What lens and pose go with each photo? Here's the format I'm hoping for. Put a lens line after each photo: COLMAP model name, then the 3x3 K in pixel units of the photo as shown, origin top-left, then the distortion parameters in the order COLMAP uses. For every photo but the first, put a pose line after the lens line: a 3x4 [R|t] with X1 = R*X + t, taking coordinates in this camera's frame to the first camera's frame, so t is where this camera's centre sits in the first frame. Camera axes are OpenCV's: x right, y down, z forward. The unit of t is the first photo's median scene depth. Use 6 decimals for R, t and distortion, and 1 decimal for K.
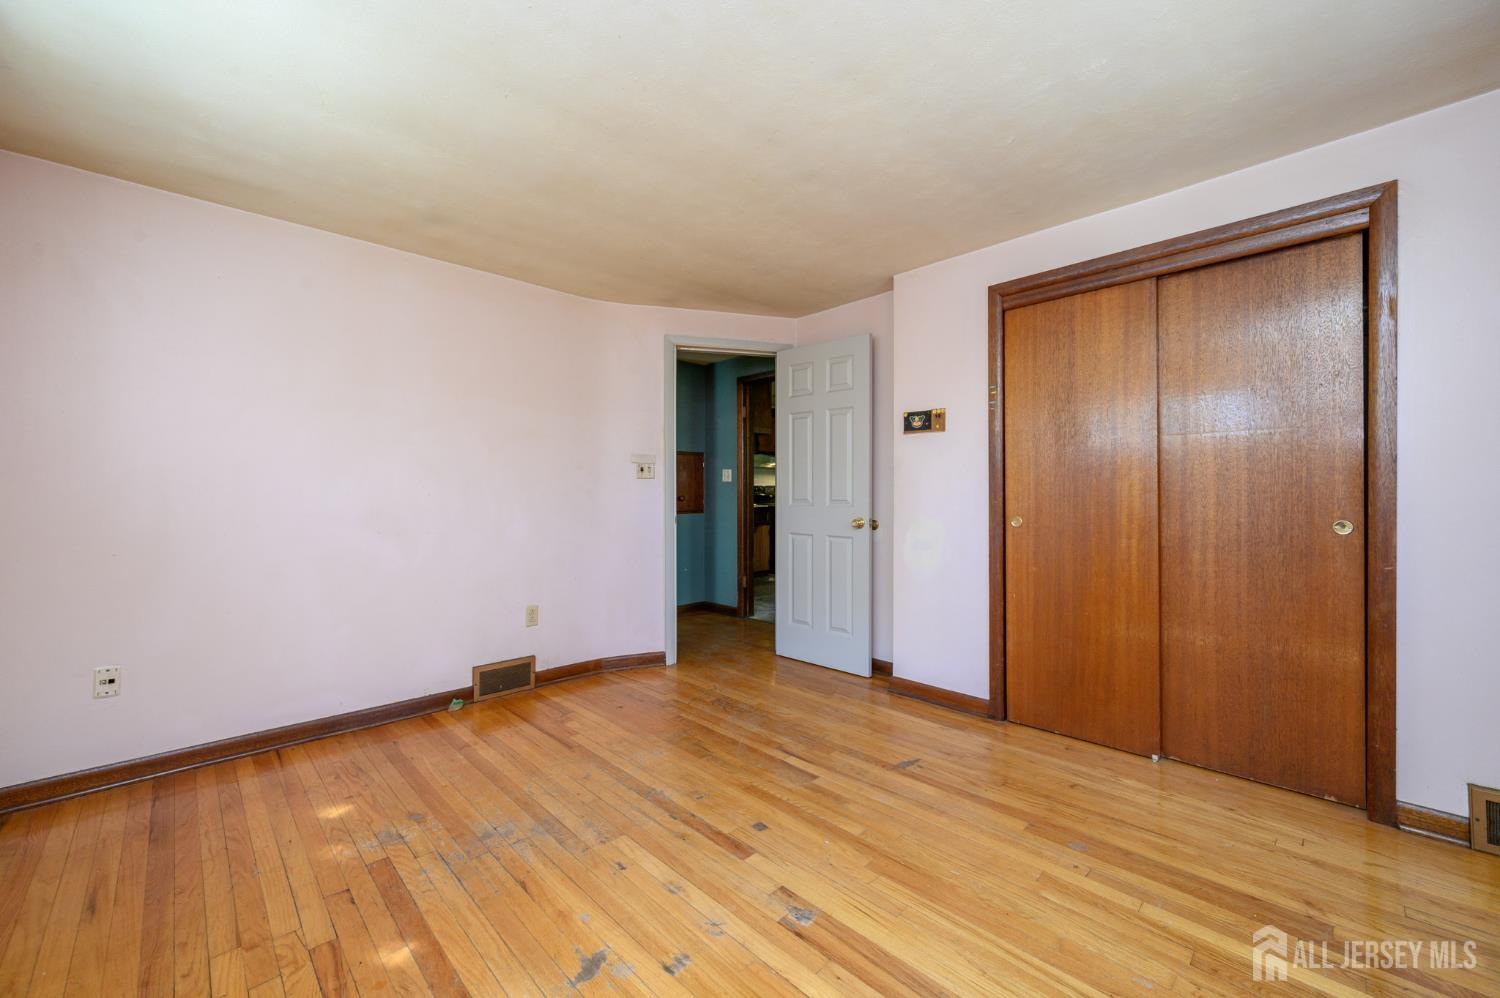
lens RADIAL K [[588.5, 0, 748.8], [0, 588.5, 495.1], [0, 0, 1]] dist [0.000049, 0.000973]
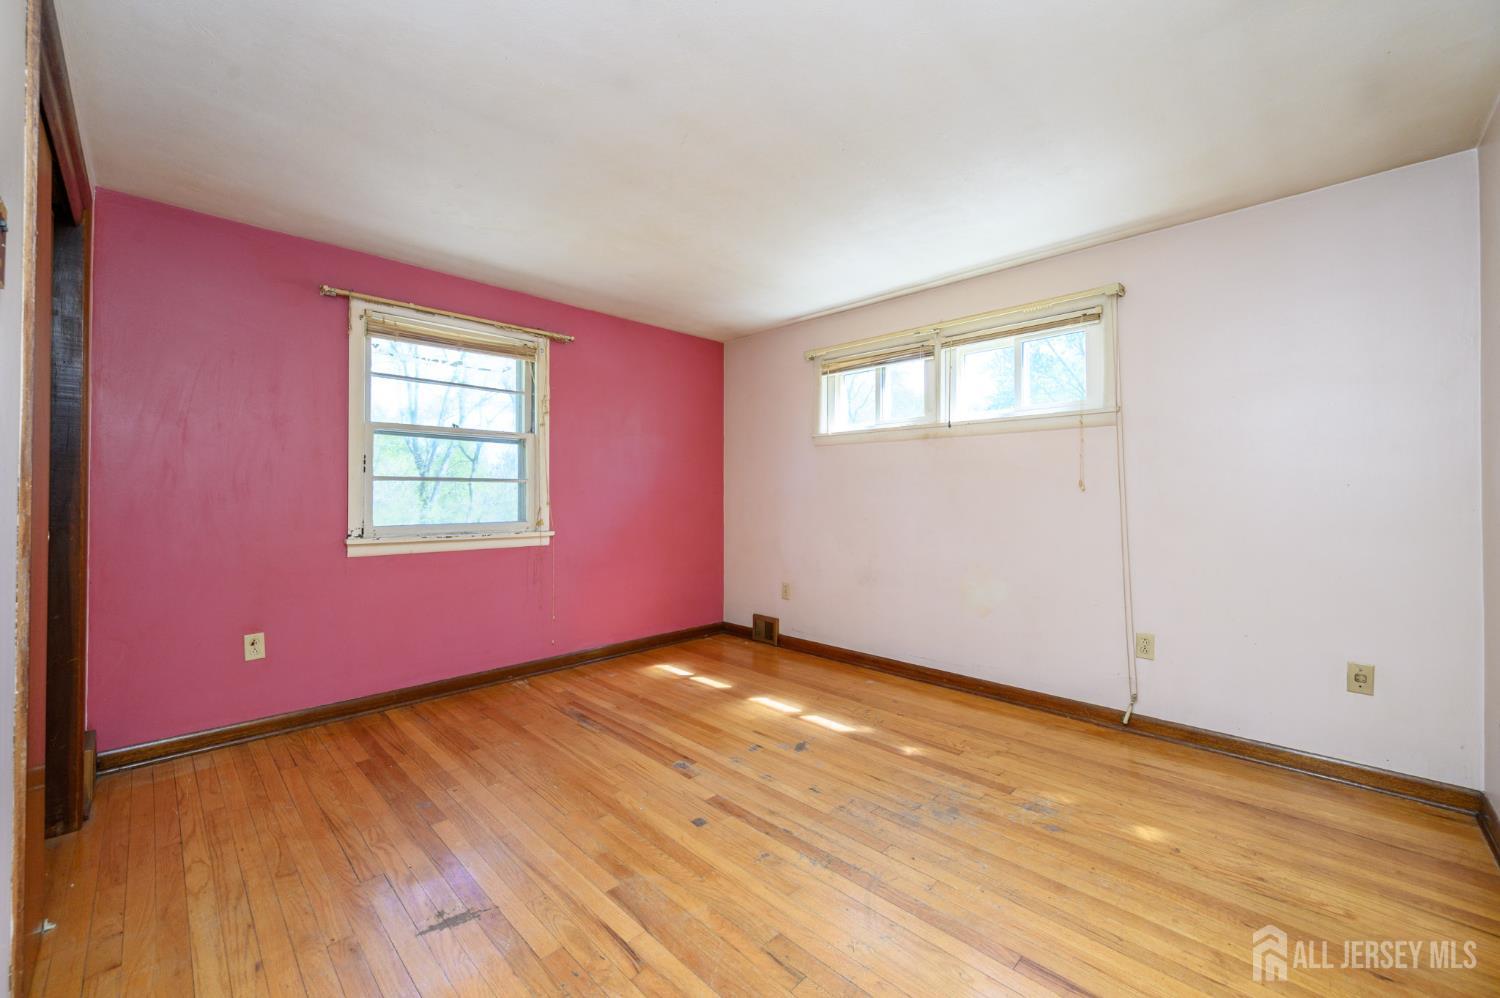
lens RADIAL K [[588.5, 0, 751.1], [0, 588.5, 492.2], [0, 0, 1]] dist [0.000049, 0.000973]
pose [[-0.999730, 0.003819, -0.022910, -0.051454], [0.003780, 0.999991, 0.001757, -0.011425], [0.022917, 0.001669, -0.999736, 2.083834]]
